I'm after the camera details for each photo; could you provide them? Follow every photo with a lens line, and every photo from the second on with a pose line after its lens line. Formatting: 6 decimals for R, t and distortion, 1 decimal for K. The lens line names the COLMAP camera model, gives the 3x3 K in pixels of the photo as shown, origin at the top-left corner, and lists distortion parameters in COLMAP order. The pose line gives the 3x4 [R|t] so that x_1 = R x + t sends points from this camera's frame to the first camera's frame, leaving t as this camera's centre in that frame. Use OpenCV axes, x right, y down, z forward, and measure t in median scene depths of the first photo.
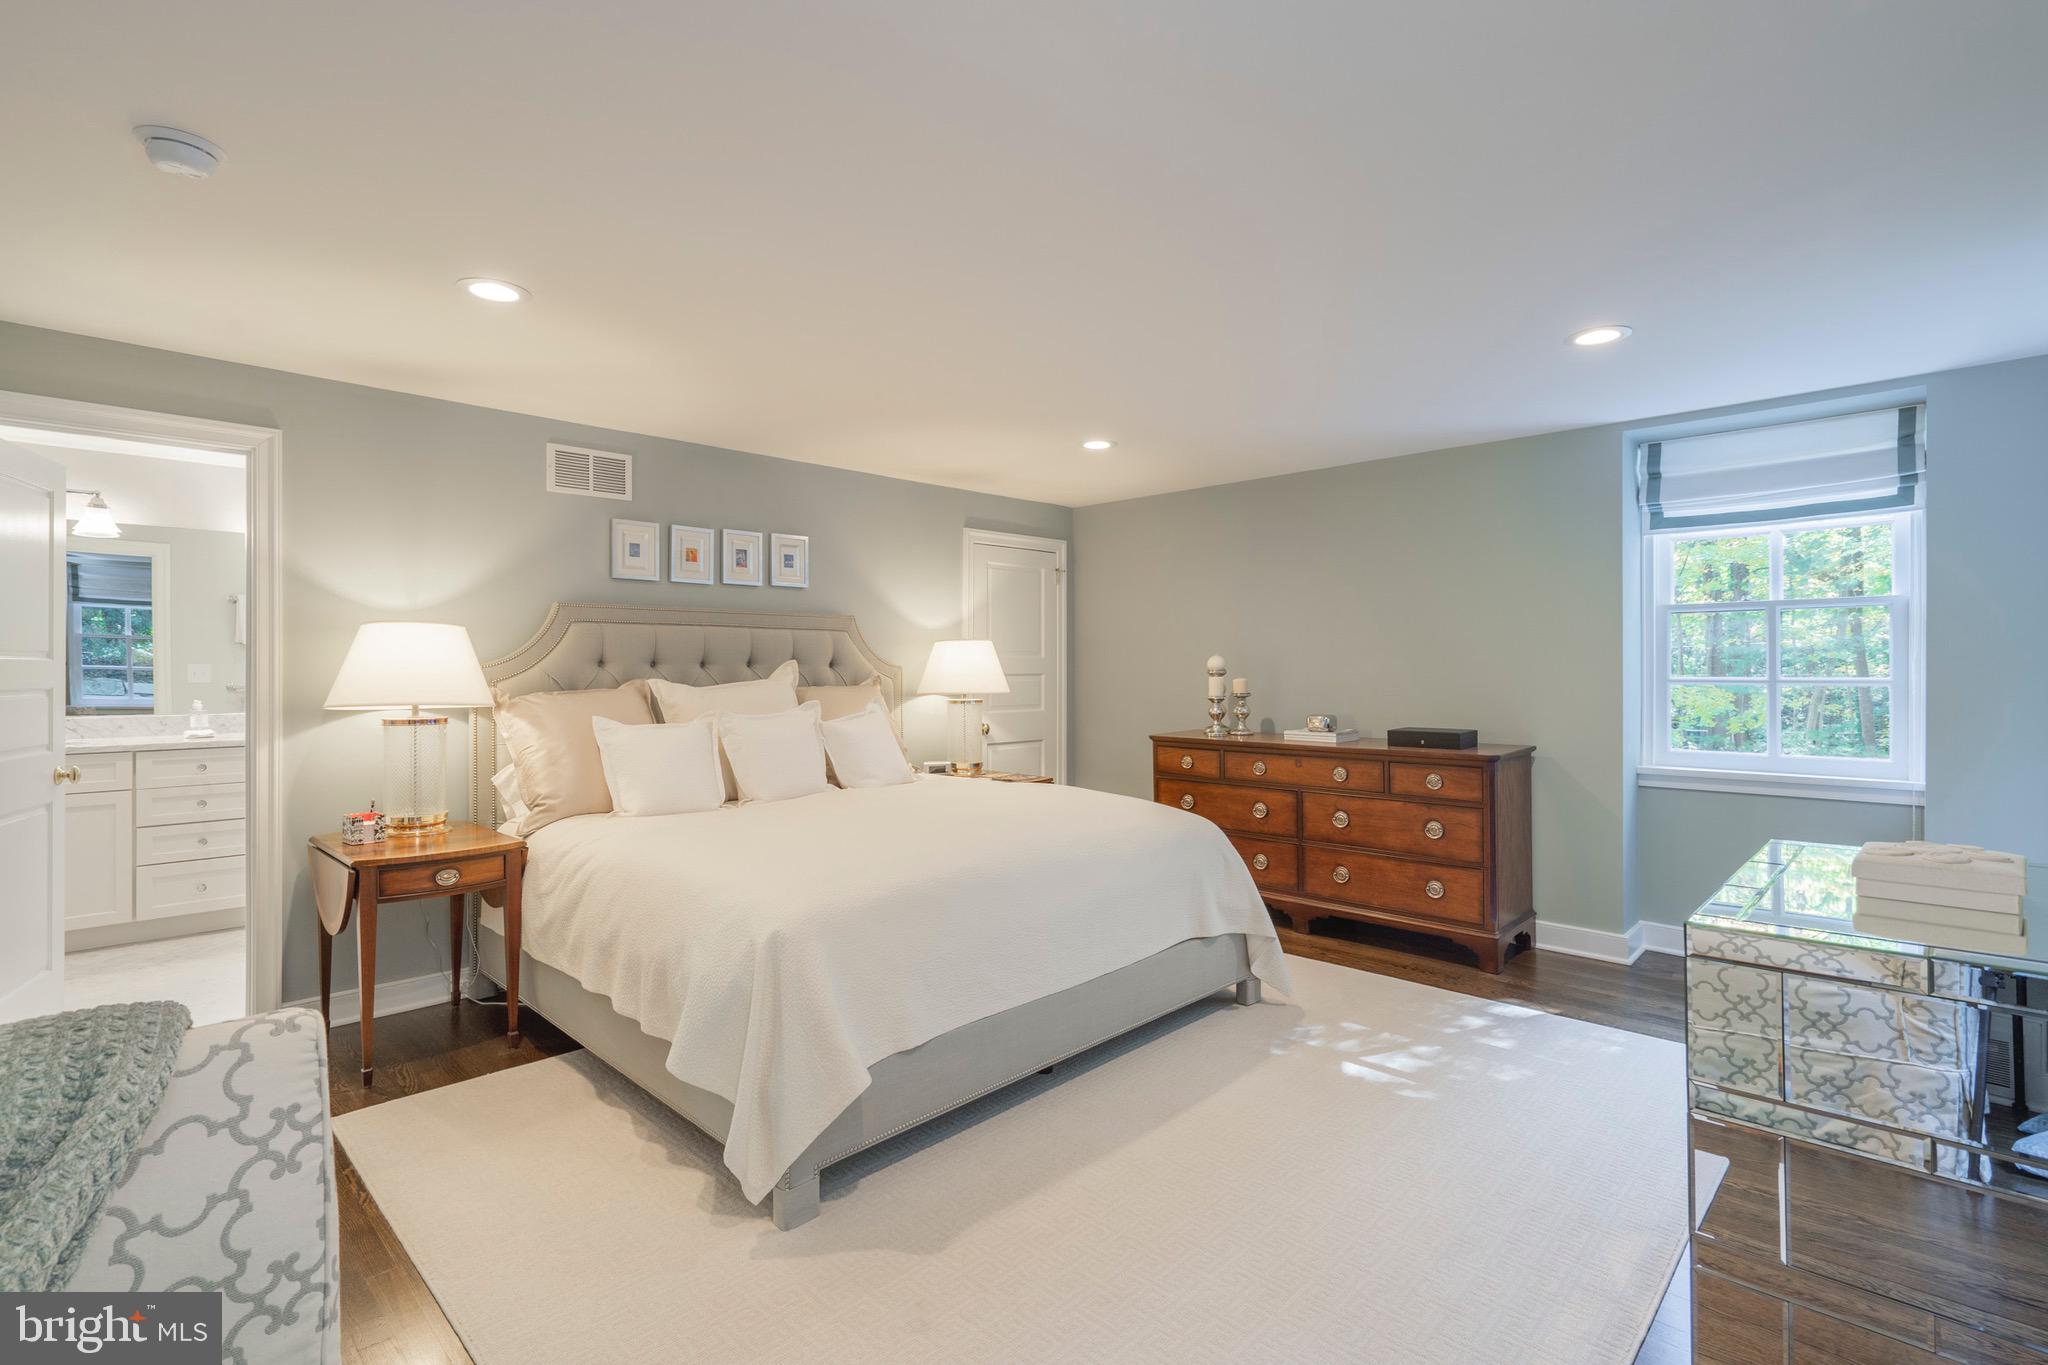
lens RADIAL K [[960.2, 0, 1032.3], [0, 960.2, 667.1], [0, 0, 1]] dist [0.000019, 0.000295]
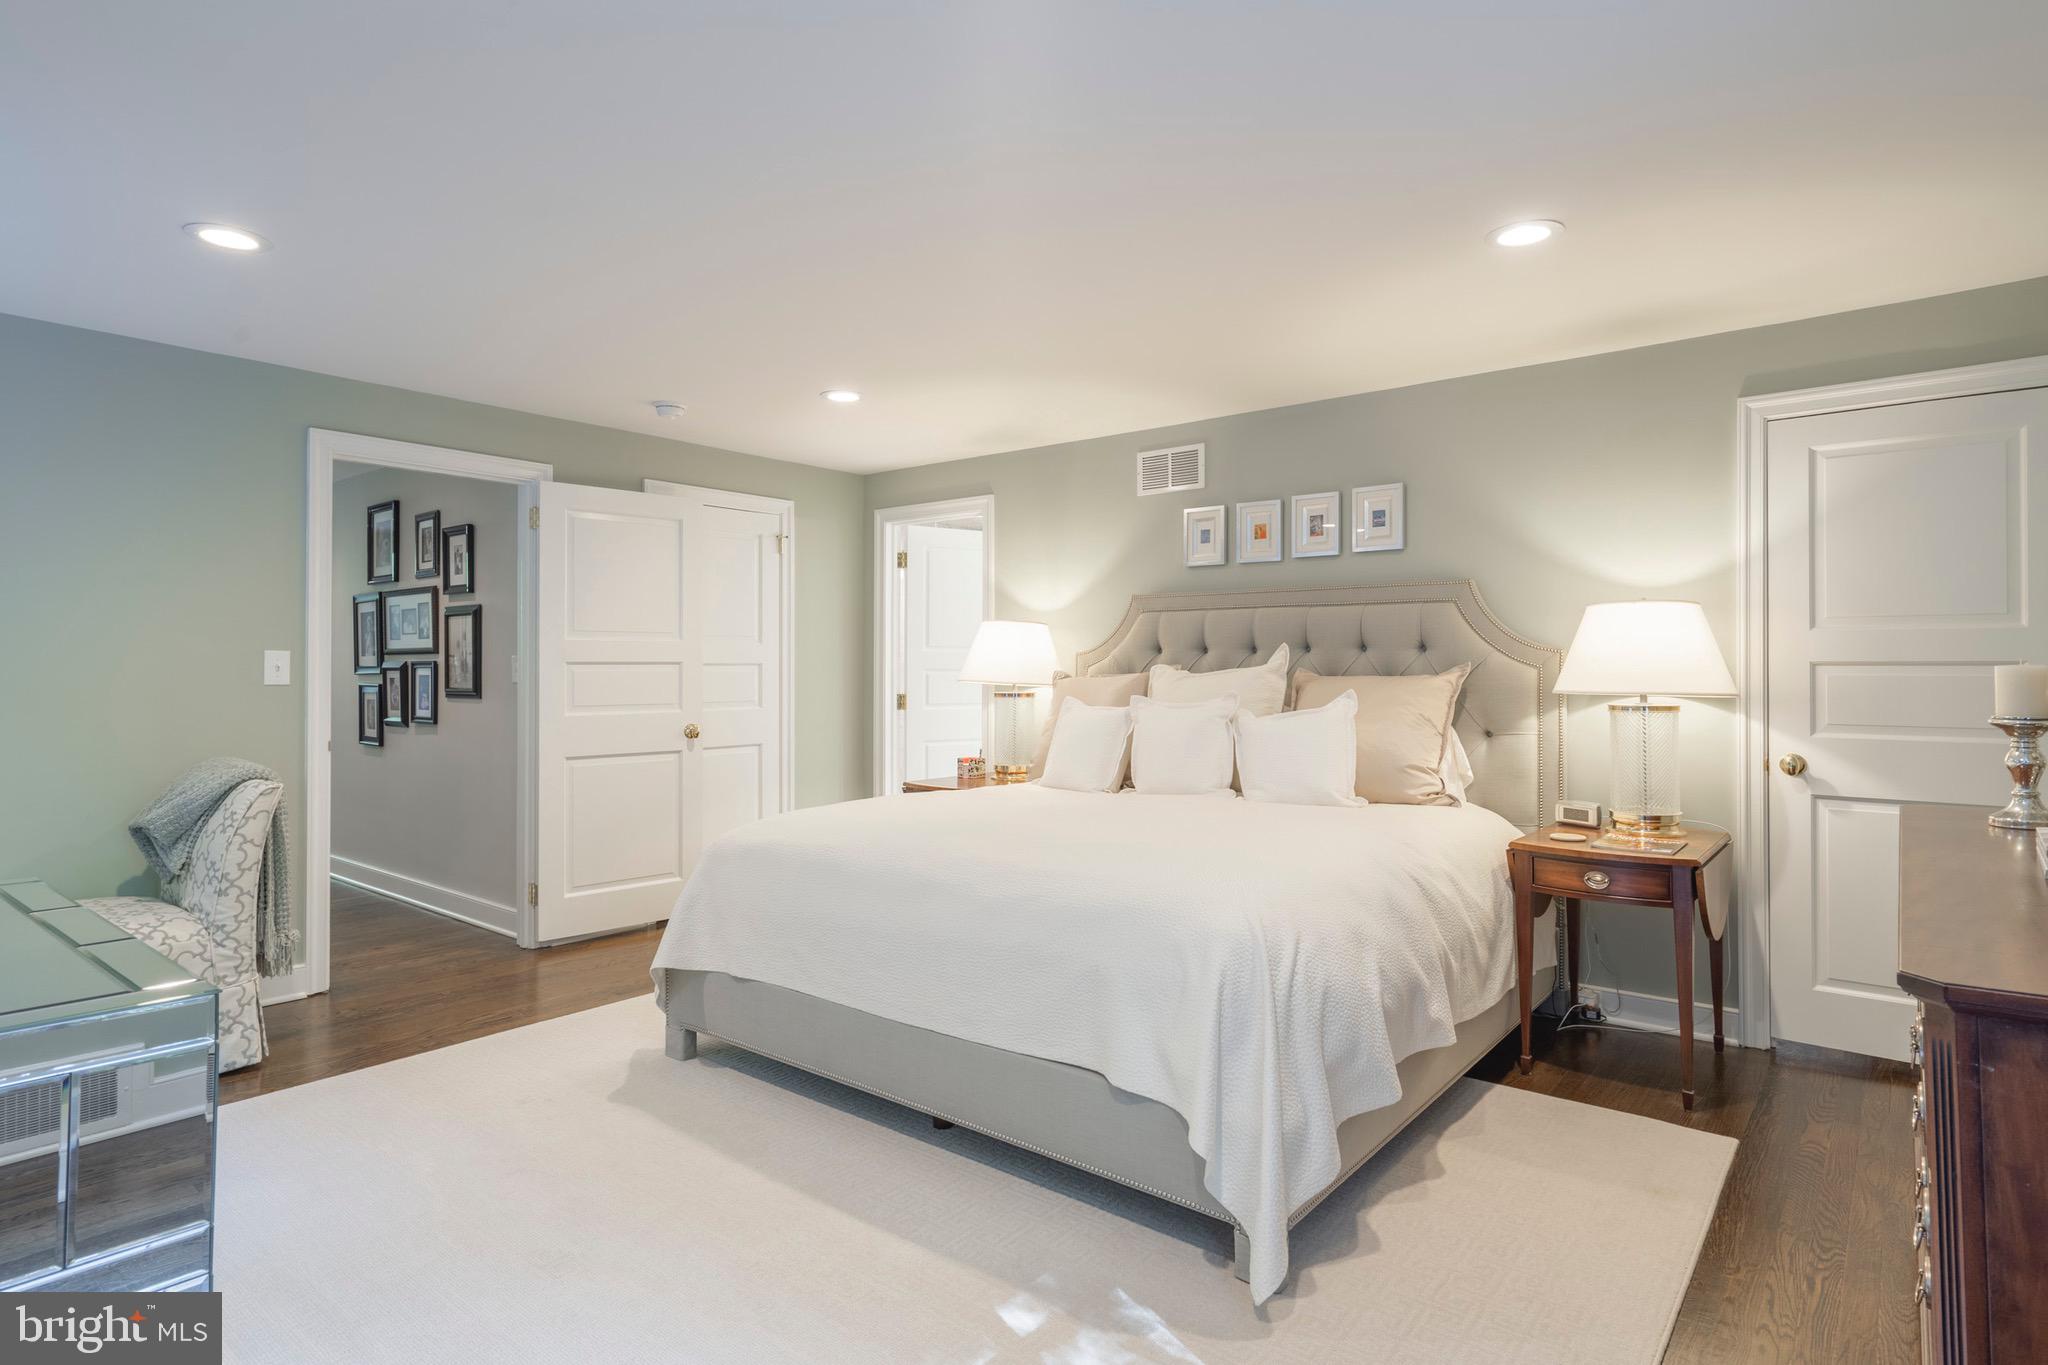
lens RADIAL K [[1087.5, 0, 1023.5], [0, 1087.5, 657.8], [0, 0, 1]] dist [0.038863, 0.000099]
pose [[0.088065, 0.005567, -0.996099, 0.681446], [0.007586, 0.999952, 0.006259, -0.002140], [0.996086, -0.008108, 0.088018, 0.676059]]
